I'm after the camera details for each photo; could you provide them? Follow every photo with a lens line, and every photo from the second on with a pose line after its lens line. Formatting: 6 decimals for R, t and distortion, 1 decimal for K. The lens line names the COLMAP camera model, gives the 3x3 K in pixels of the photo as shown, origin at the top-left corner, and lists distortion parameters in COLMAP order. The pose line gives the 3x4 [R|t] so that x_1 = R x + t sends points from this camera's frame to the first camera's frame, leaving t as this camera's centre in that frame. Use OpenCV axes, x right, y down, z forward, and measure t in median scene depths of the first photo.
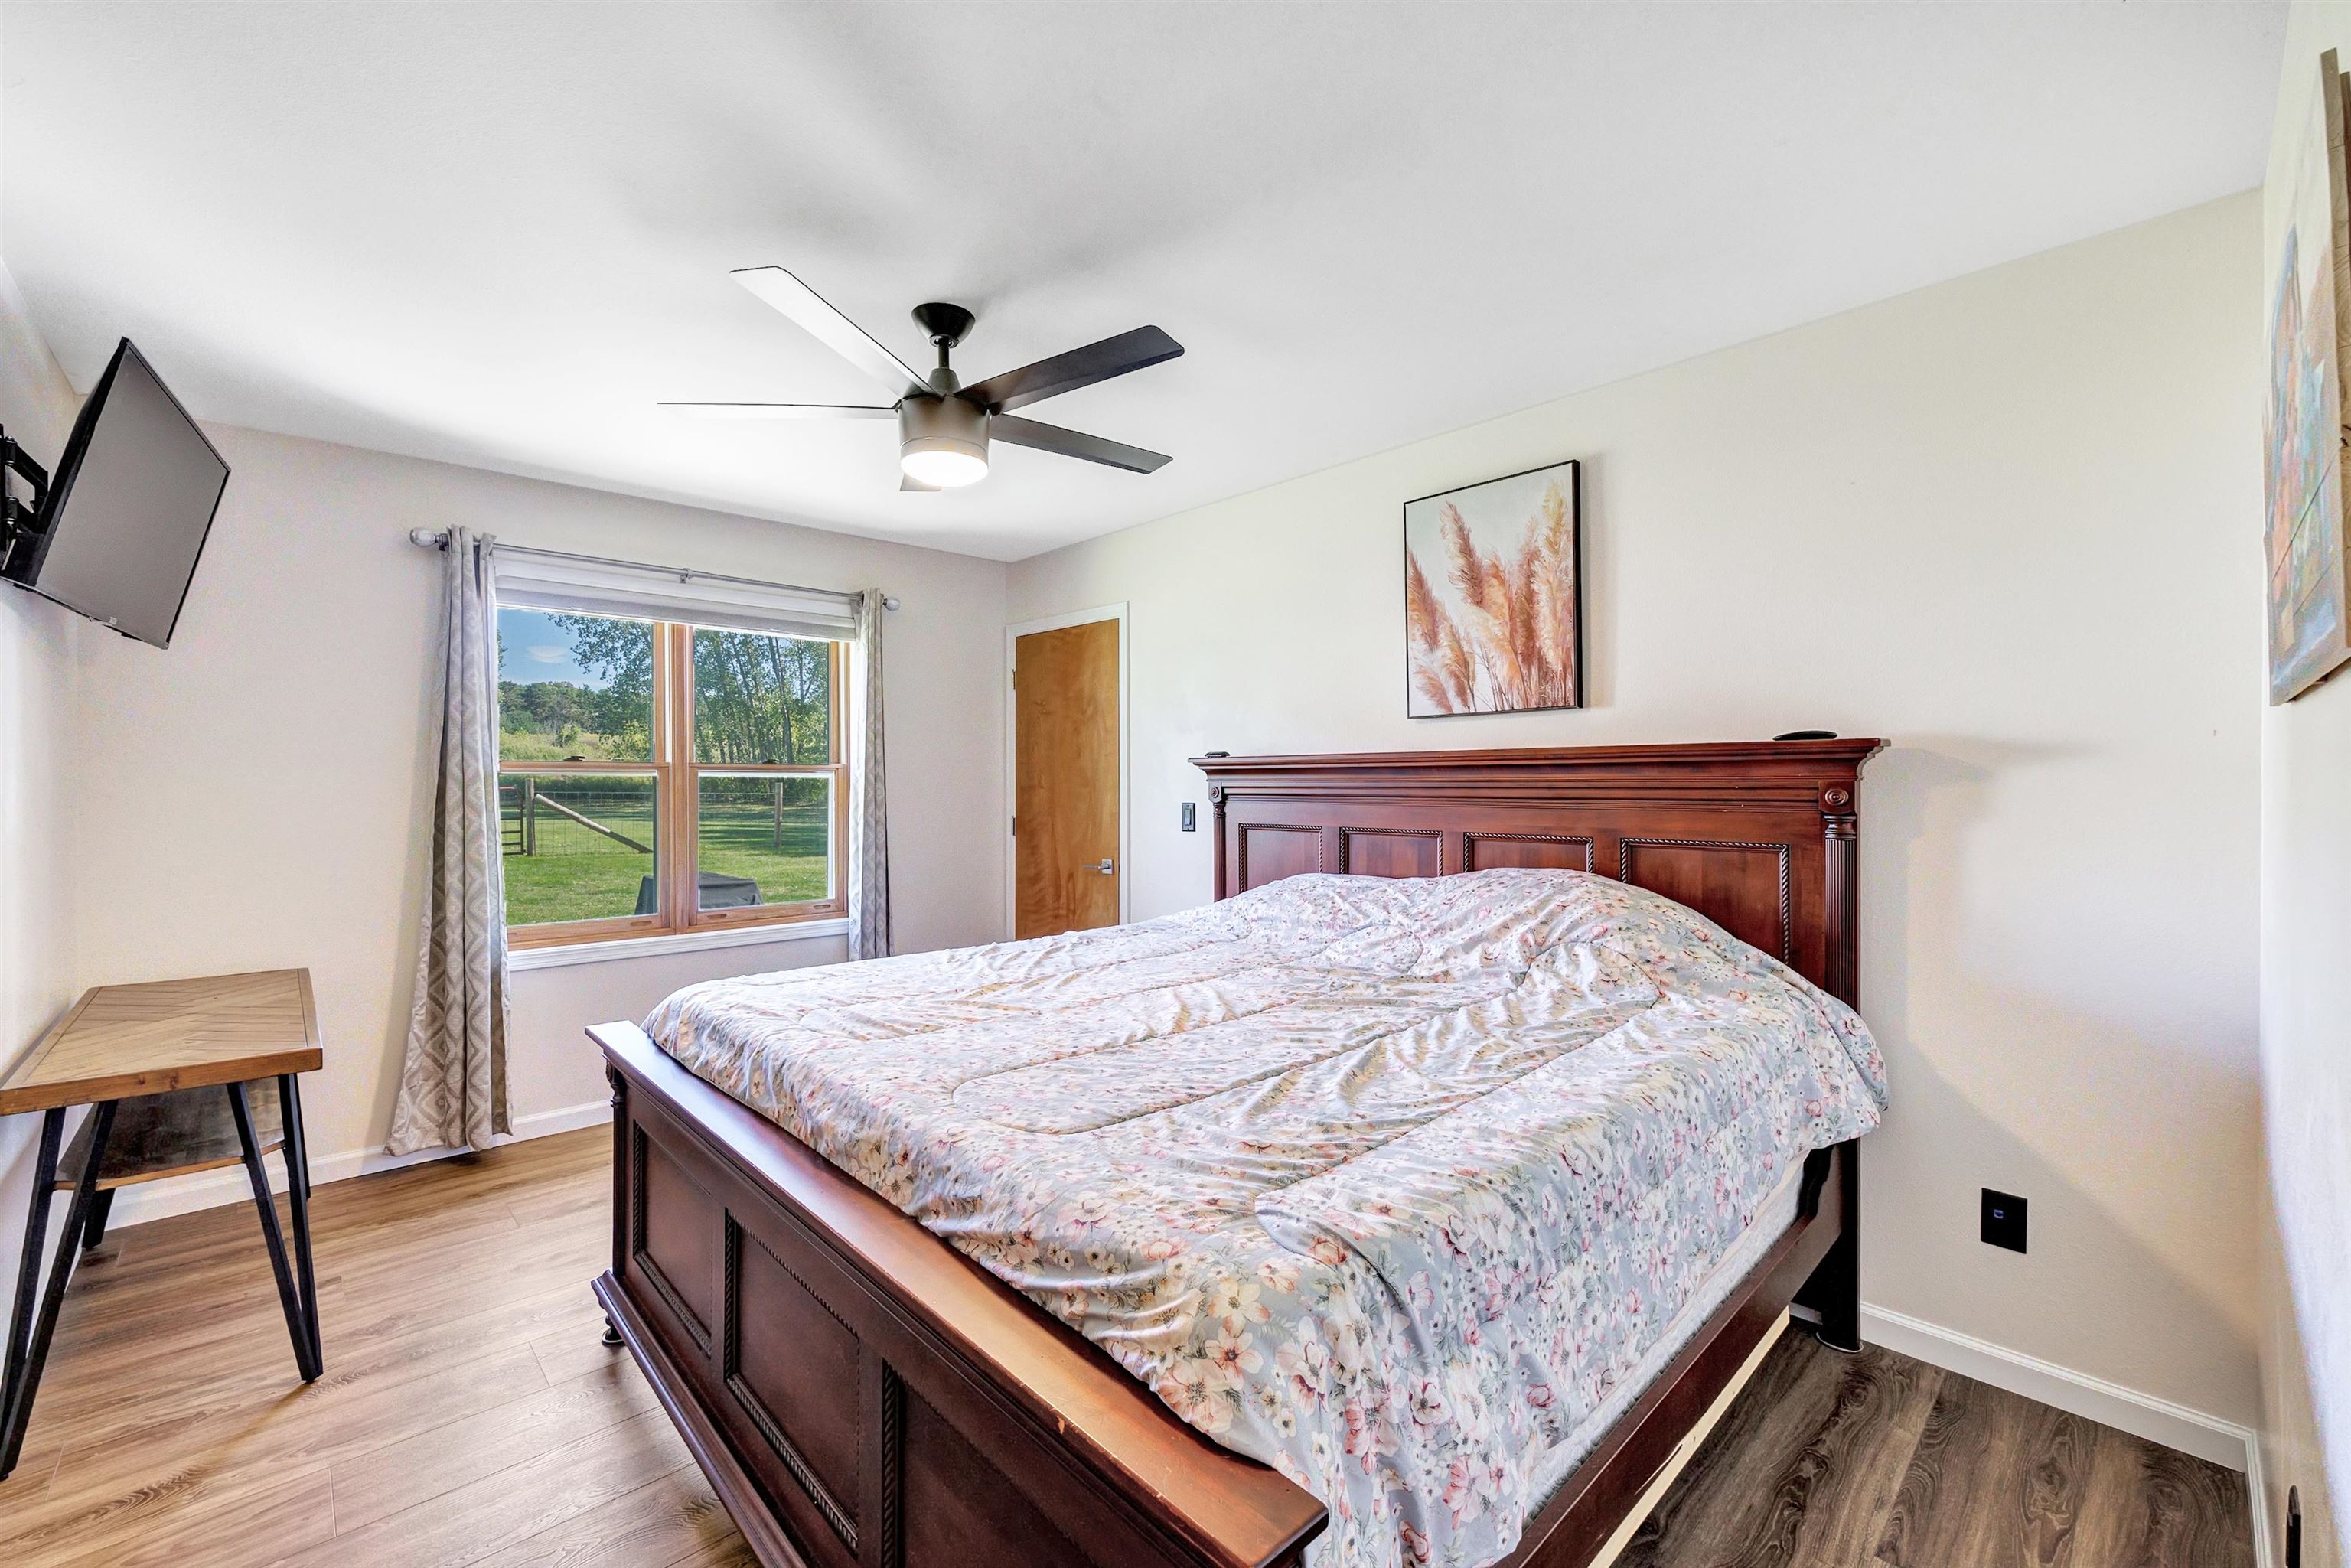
lens RADIAL K [[961.8, 0, 1175.9], [0, 961.8, 787.1], [0, 0, 1]] dist [0.001659, 0.000051]
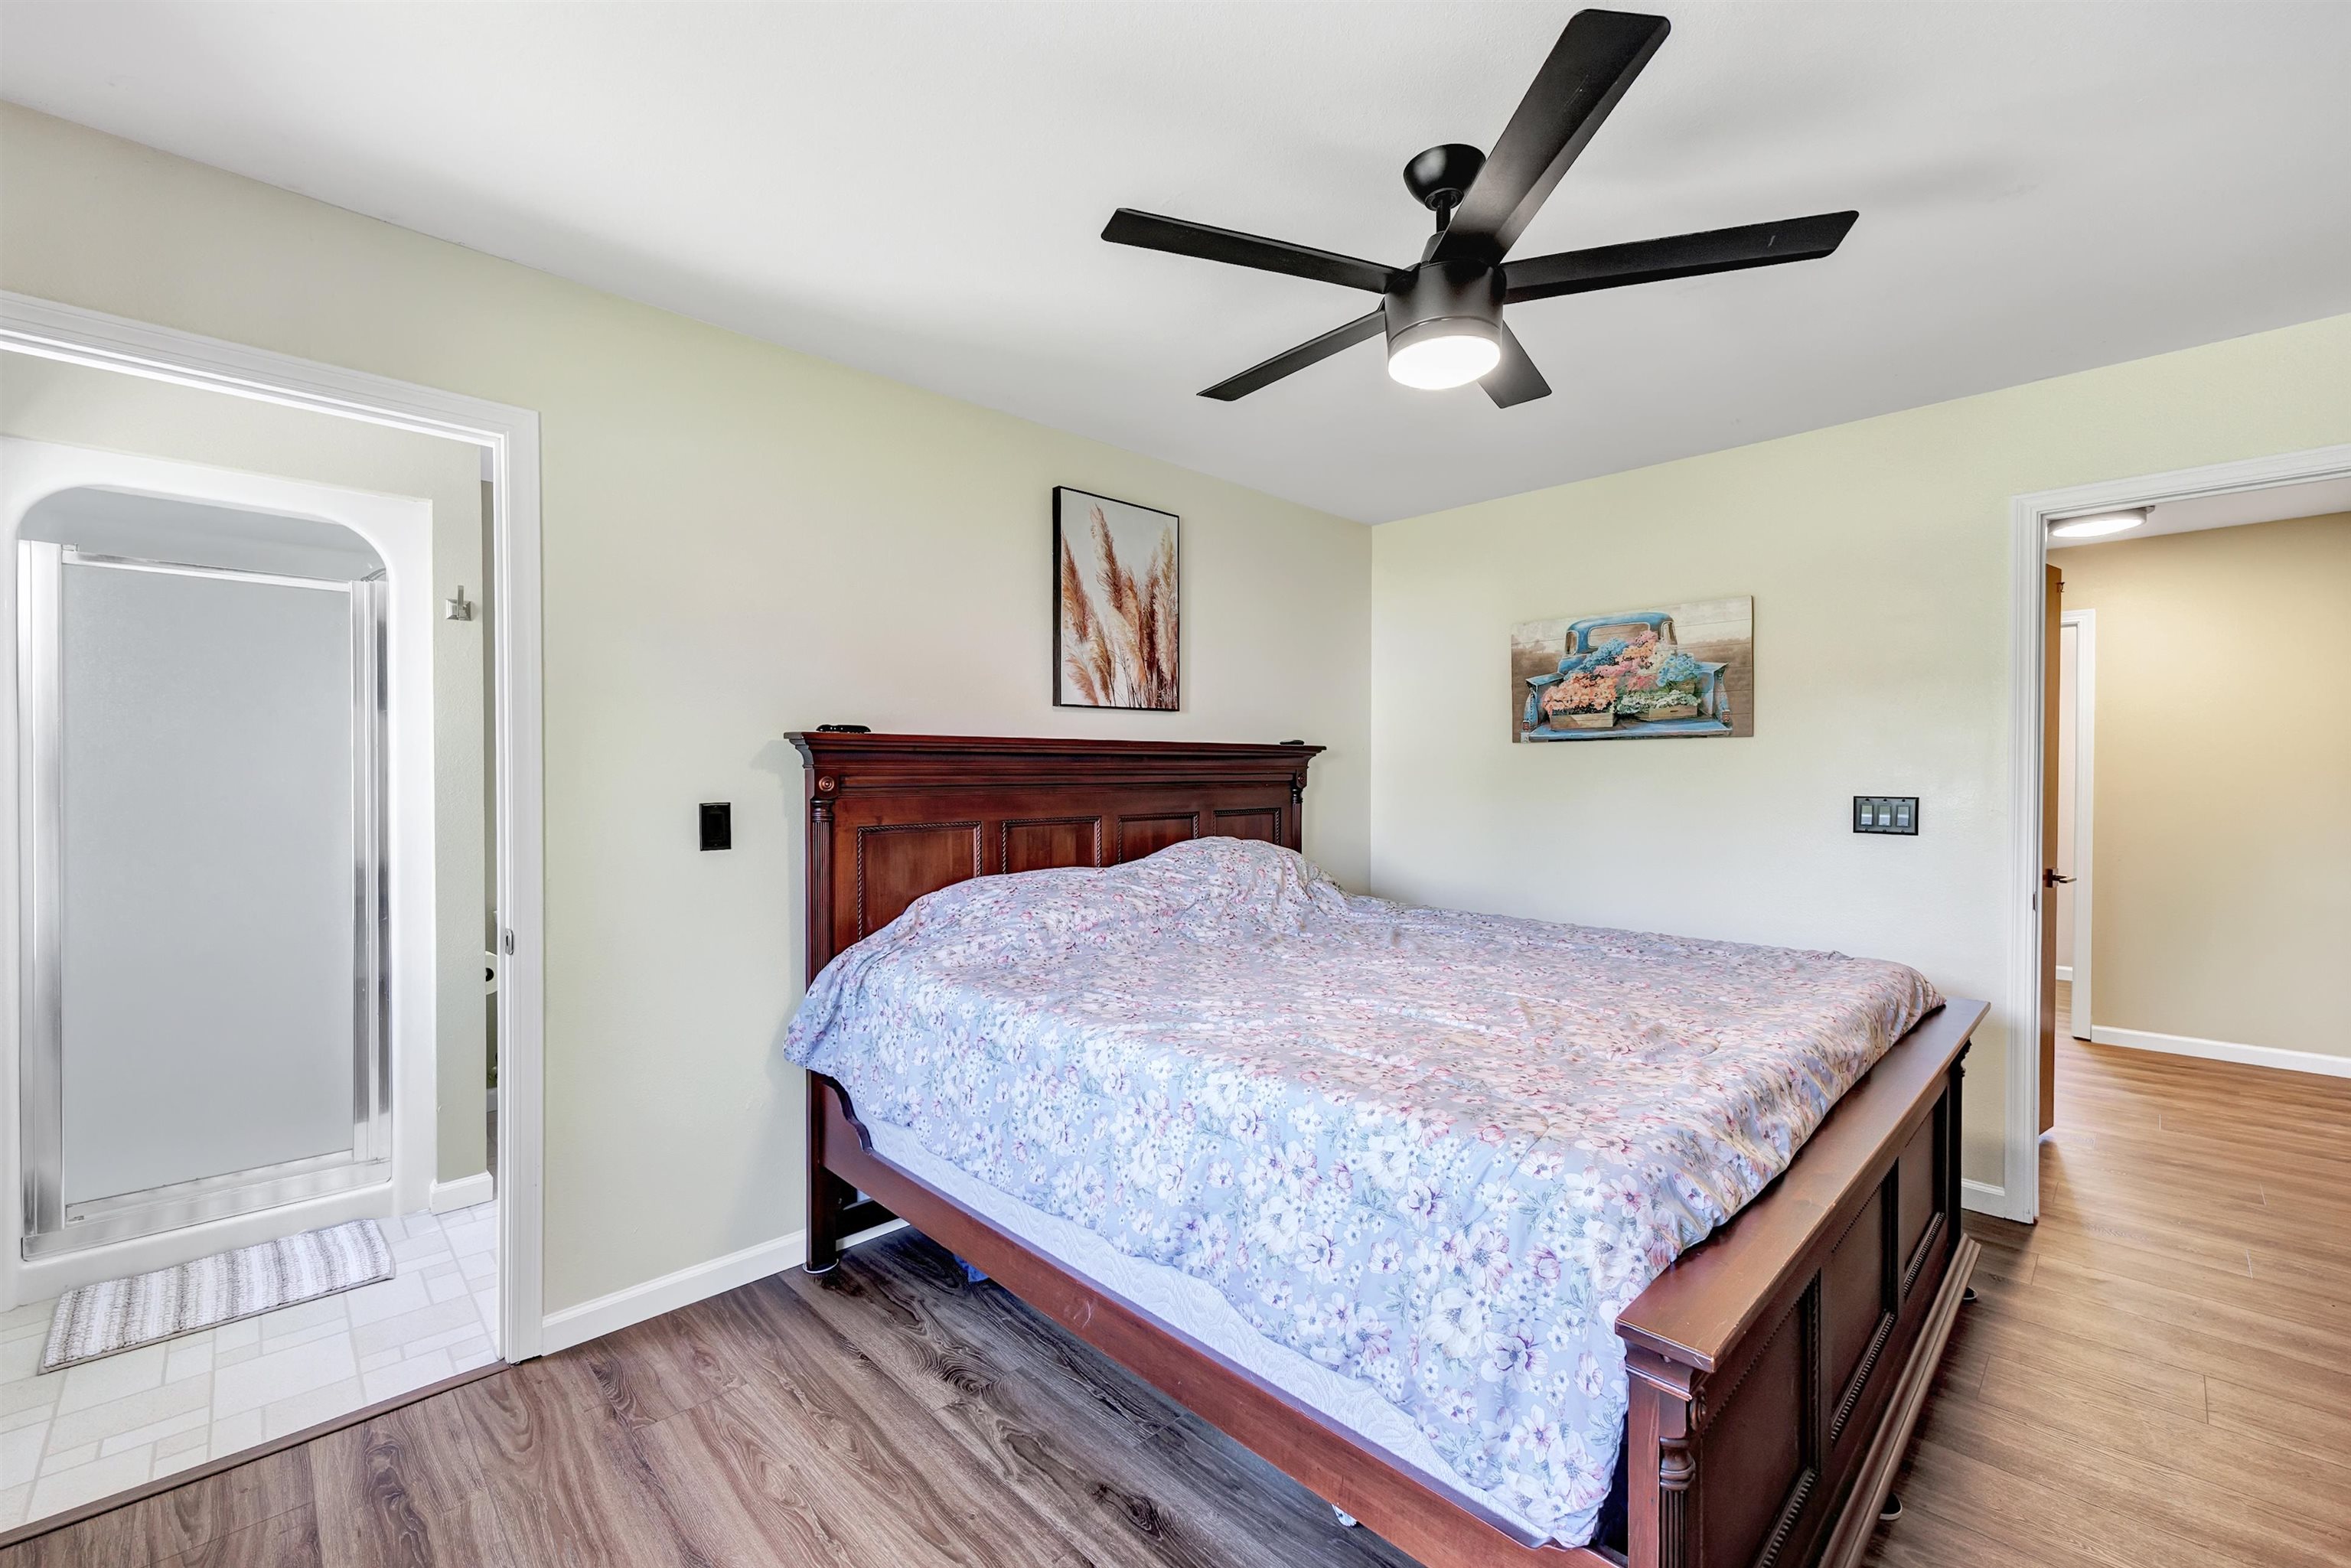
lens RADIAL K [[961.8, 0, 1176.0], [0, 961.8, 771.1], [0, 0, 1]] dist [0.001659, 0.000051]
pose [[-0.007468, -0.002654, 0.999969, -0.791453], [0.000283, 0.999996, 0.002656, -0.006523], [-0.999972, 0.000303, -0.007467, 0.937413]]
